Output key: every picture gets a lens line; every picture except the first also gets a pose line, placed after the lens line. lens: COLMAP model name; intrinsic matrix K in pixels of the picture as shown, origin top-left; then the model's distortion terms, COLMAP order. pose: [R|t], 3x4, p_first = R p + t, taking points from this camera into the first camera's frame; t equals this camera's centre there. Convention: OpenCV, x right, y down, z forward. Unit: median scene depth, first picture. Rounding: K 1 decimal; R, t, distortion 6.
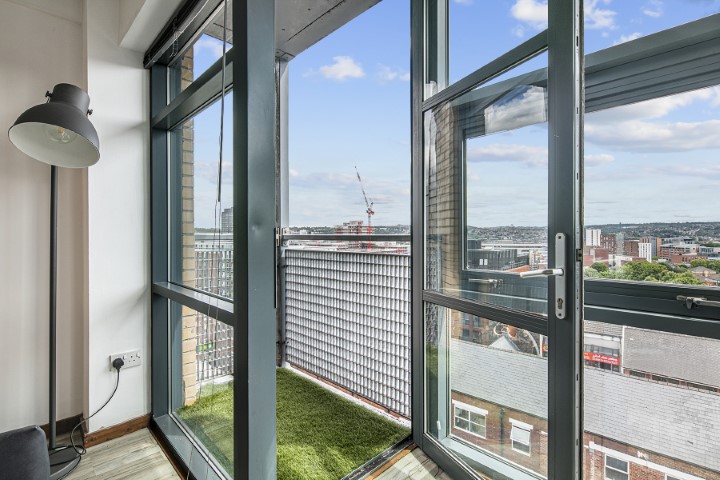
lens RADIAL K [[353.6, 0, 360.0], [0, 353.6, 240.0], [0, 0, 1]] dist [0.000429, 0.000066]
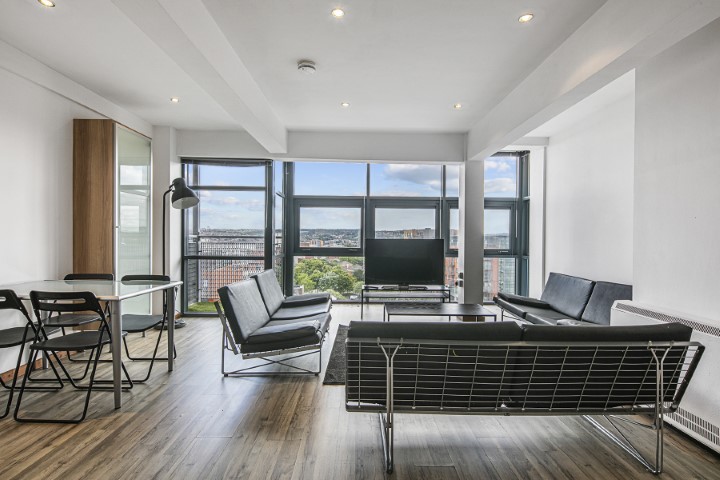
lens RADIAL K [[353.6, 0, 360.0], [0, 353.6, 240.0], [0, 0, 1]] dist [0.000429, 0.000066]
pose [[0.687924, 0.005762, 0.725760, -0.825552], [-0.001619, 0.999978, -0.006405, 0.018796], [-0.725781, 0.003231, 0.687918, -0.580295]]
